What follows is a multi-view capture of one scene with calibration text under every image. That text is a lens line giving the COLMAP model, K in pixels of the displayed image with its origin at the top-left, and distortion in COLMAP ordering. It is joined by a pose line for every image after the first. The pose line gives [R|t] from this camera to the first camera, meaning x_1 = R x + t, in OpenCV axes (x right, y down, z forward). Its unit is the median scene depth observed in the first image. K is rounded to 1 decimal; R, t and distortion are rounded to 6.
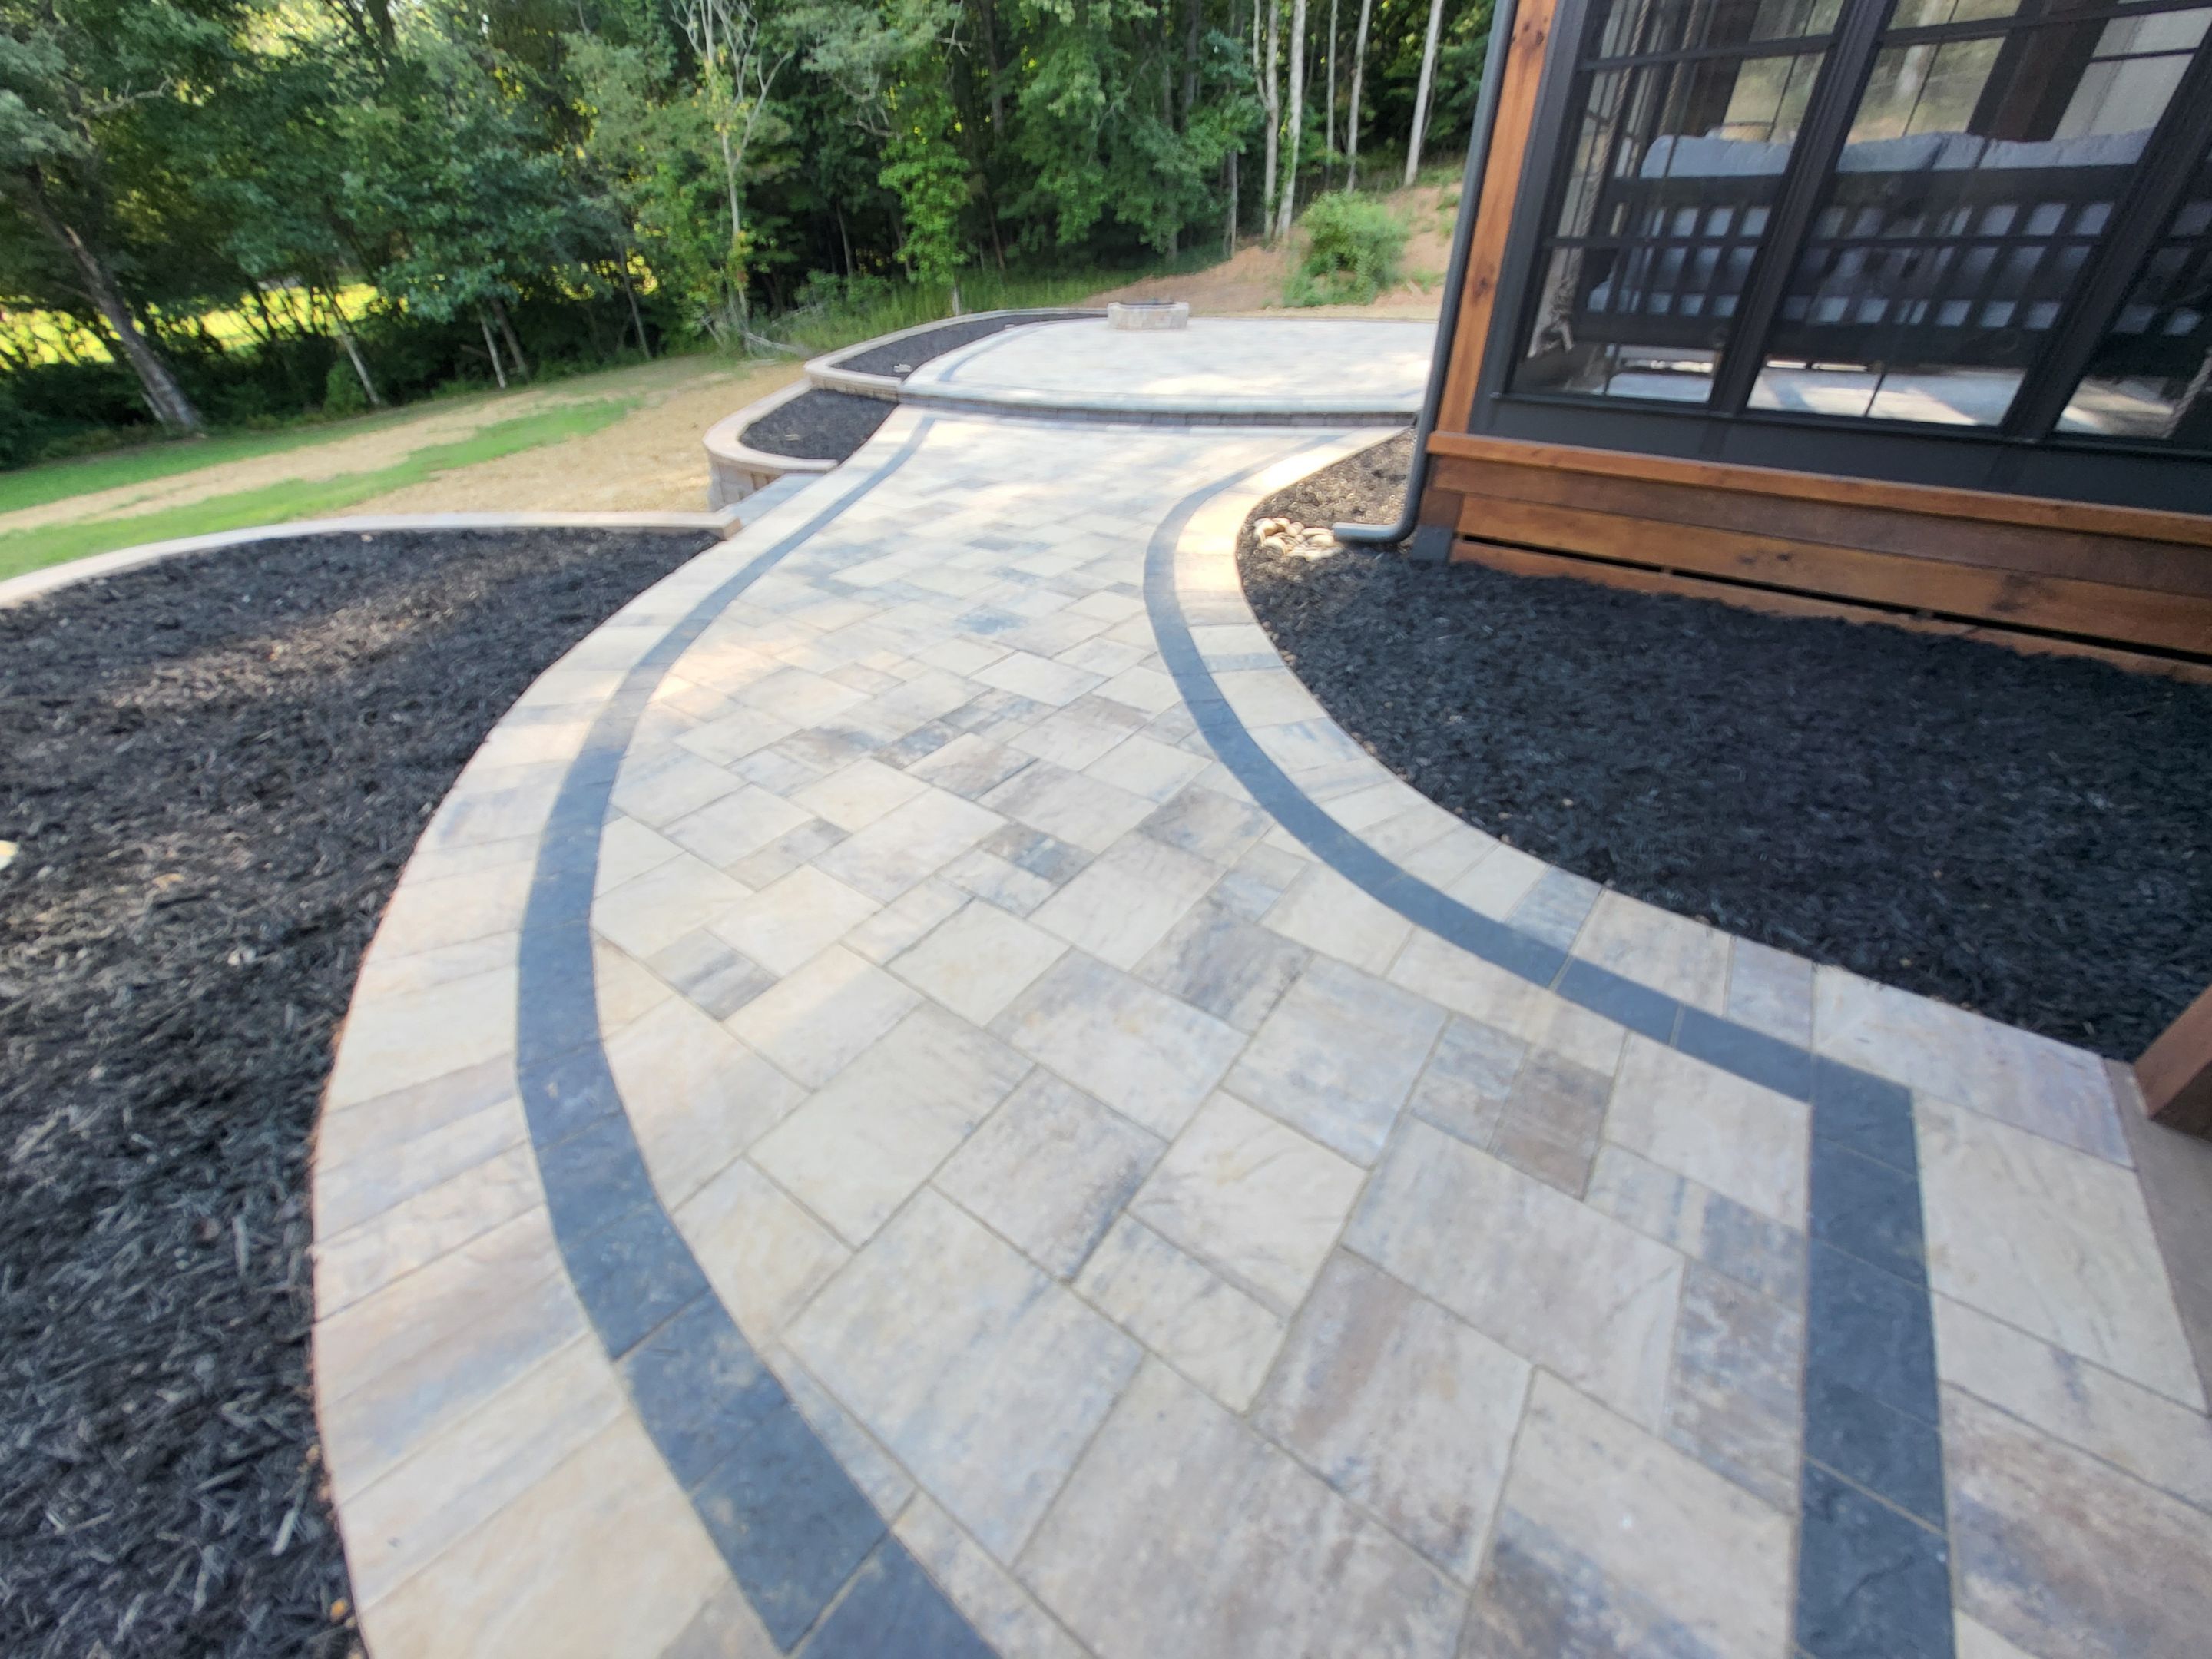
lens RADIAL K [[849.1, 0, 1113.4], [0, 849.1, 800.1], [0, 0, 1]] dist [0.000408, 0.000150]
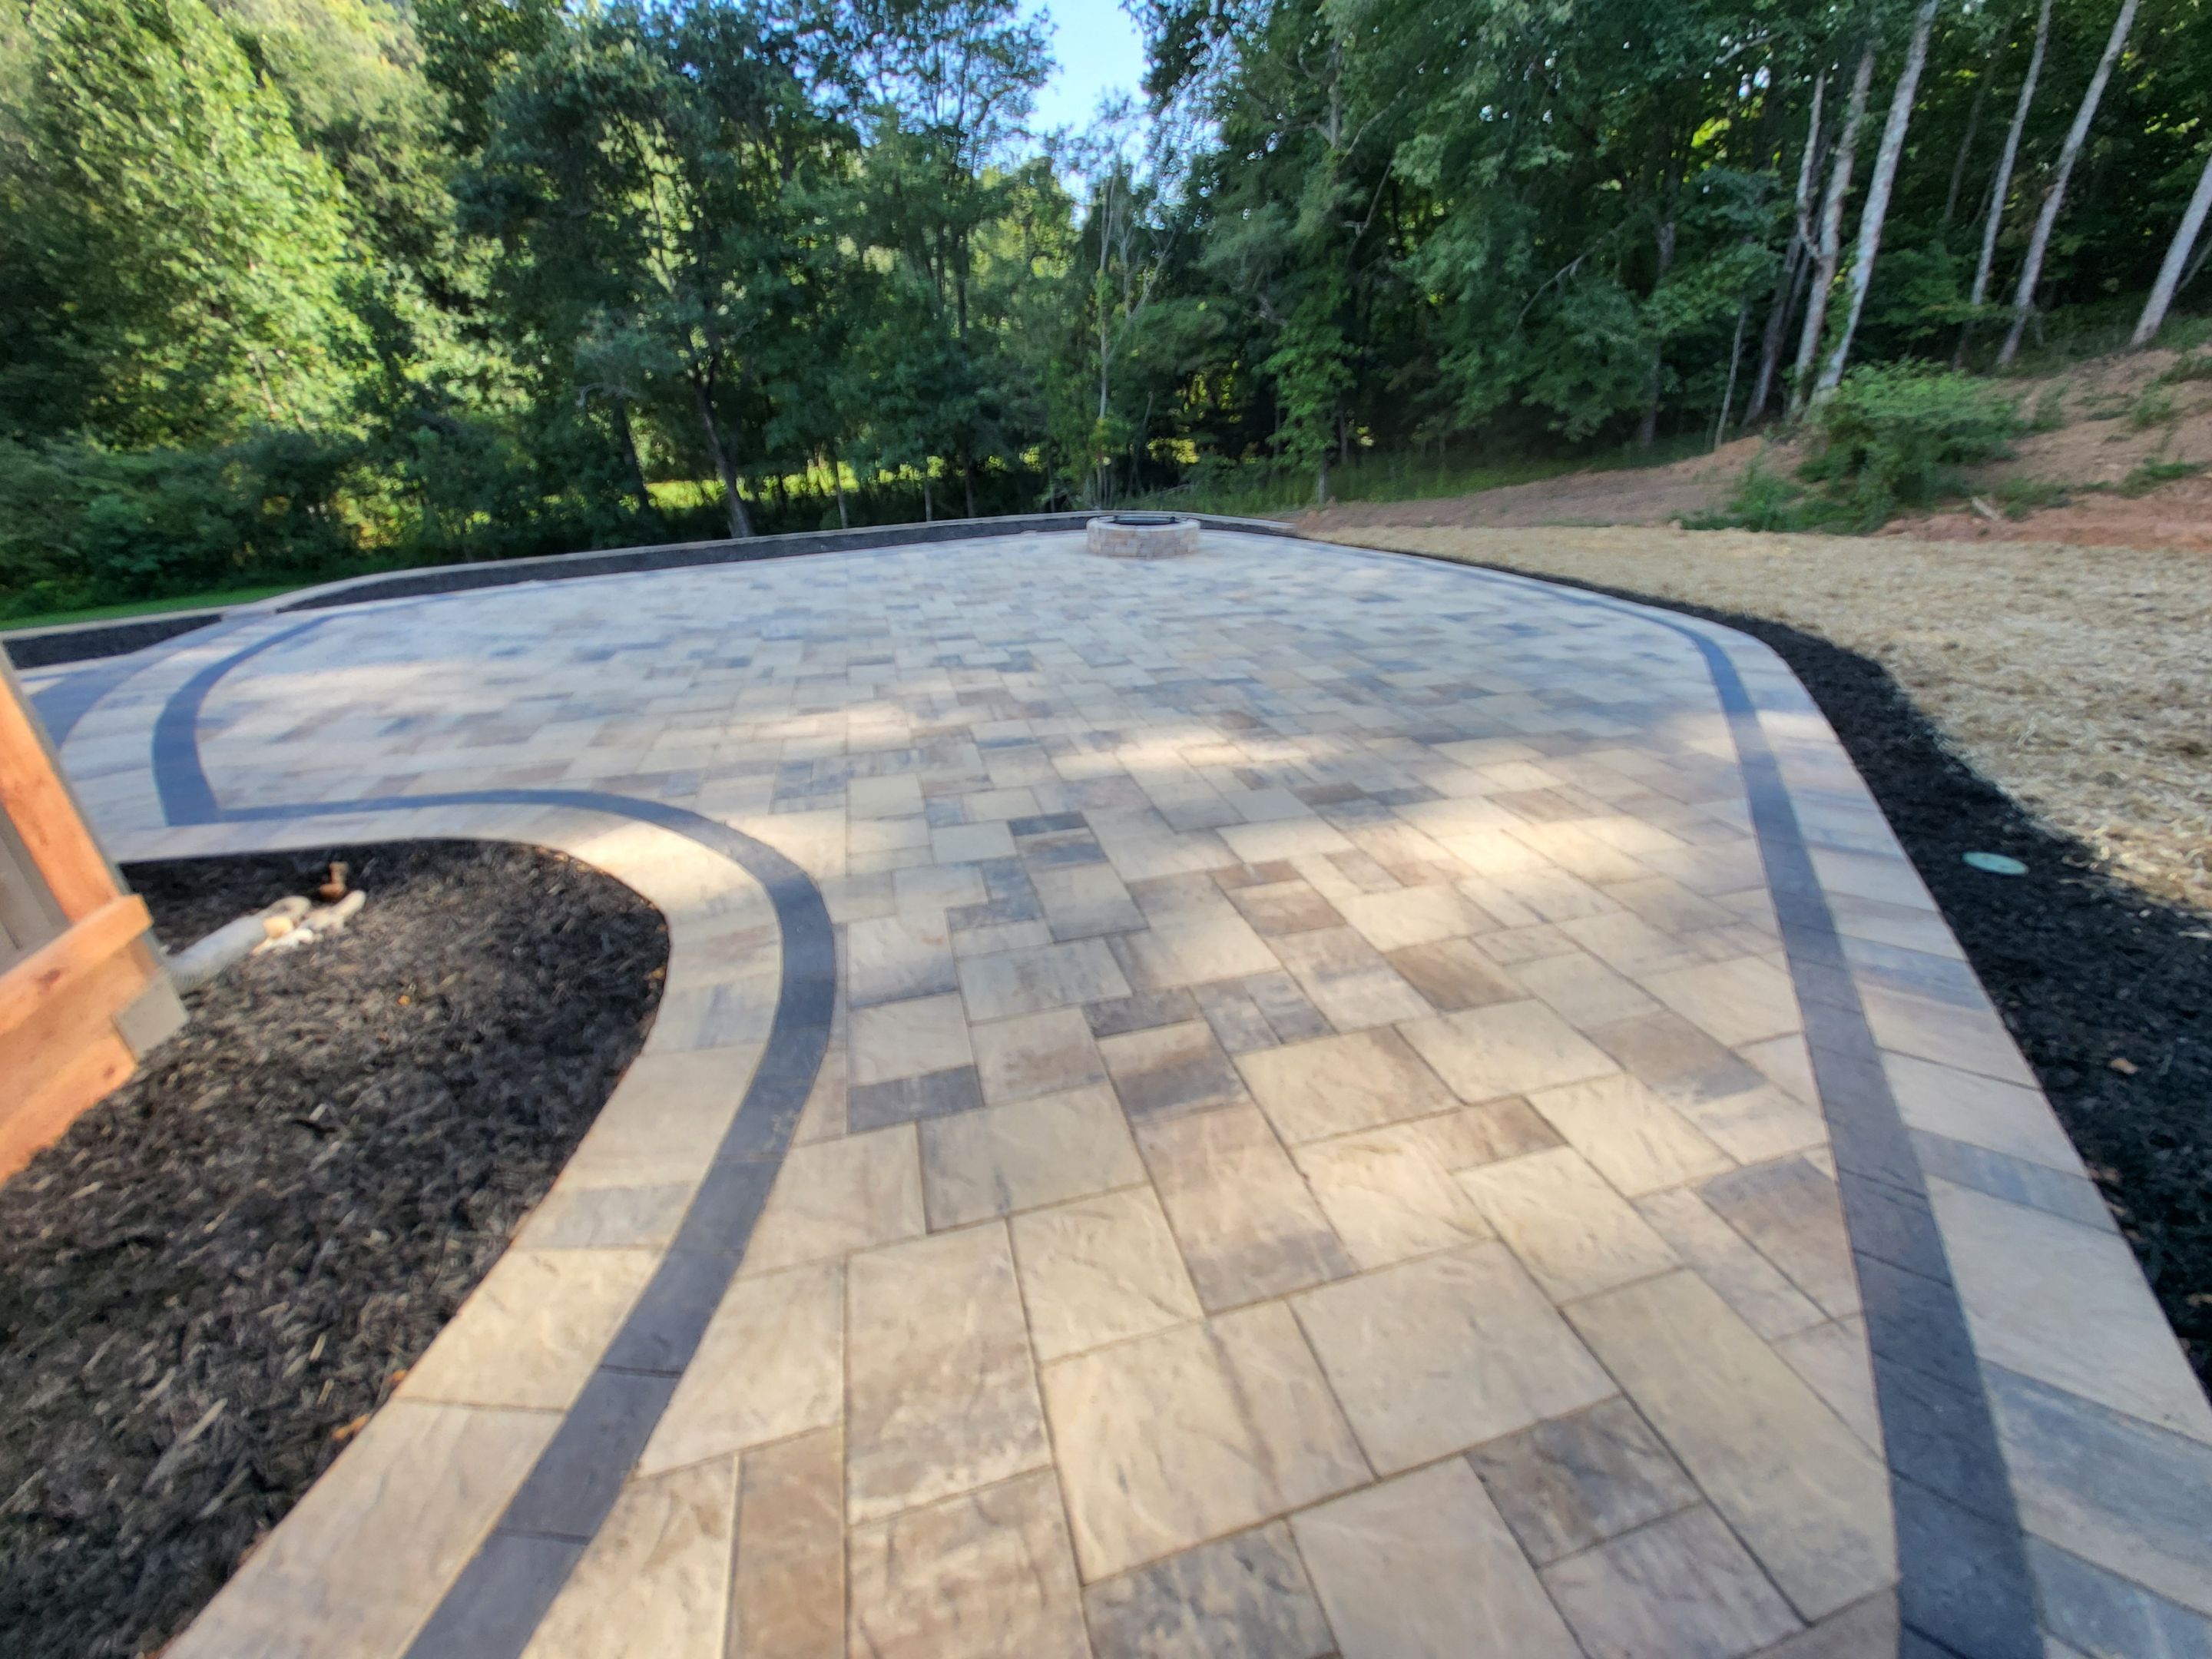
lens RADIAL K [[859.8, 0, 1117.1], [0, 859.8, 813.5], [0, 0, 1]] dist [-0.000192, 0.000246]
pose [[0.784531, 0.262523, -0.561777, 0.263324], [-0.341385, 0.939160, -0.037873, -0.168375], [0.517656, 0.221494, 0.826422, 0.231313]]
